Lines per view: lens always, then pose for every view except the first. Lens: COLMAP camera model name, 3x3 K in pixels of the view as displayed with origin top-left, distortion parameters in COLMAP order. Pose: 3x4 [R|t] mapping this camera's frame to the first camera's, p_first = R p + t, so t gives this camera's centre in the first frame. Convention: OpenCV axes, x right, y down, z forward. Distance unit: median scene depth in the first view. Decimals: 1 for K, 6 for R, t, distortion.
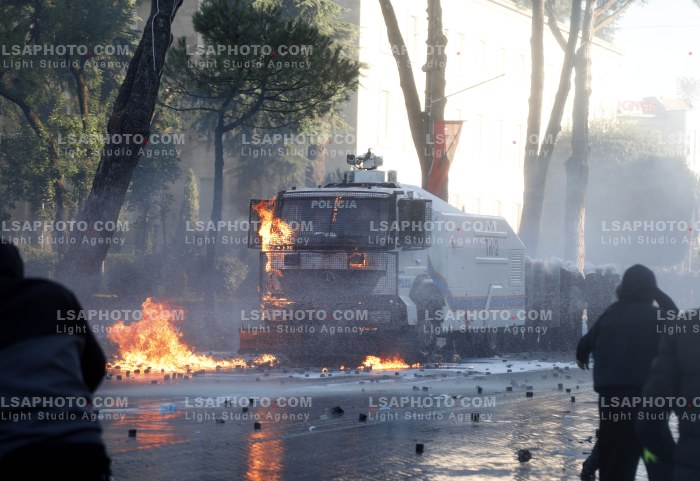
lens RADIAL K [[2349.6, 0, 360.7], [0, 2349.6, 239.0], [0, 0, 1]] dist [0.956840, -0.569969]
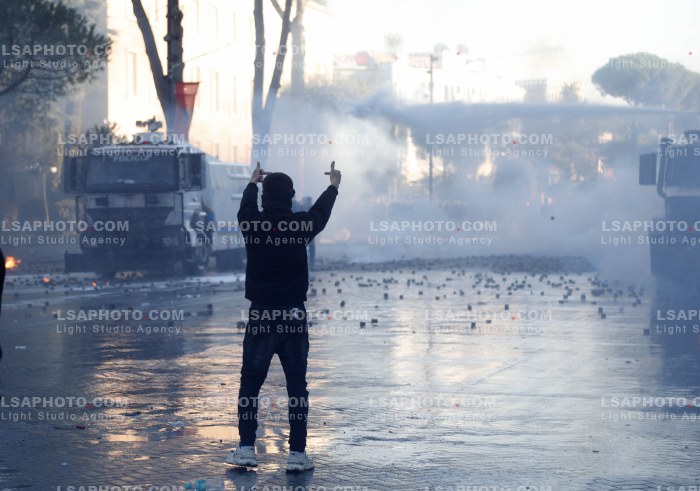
lens RADIAL K [[2493.0, 0, 296.0], [0, 2493.0, 229.3], [0, 0, 1]] dist [1.023758, -0.851306]
pose [[0.996581, -0.031165, 0.076522, -0.007407], [0.029596, 0.999329, 0.021557, -0.001130], [-0.077142, -0.019219, 0.996835, -0.273588]]
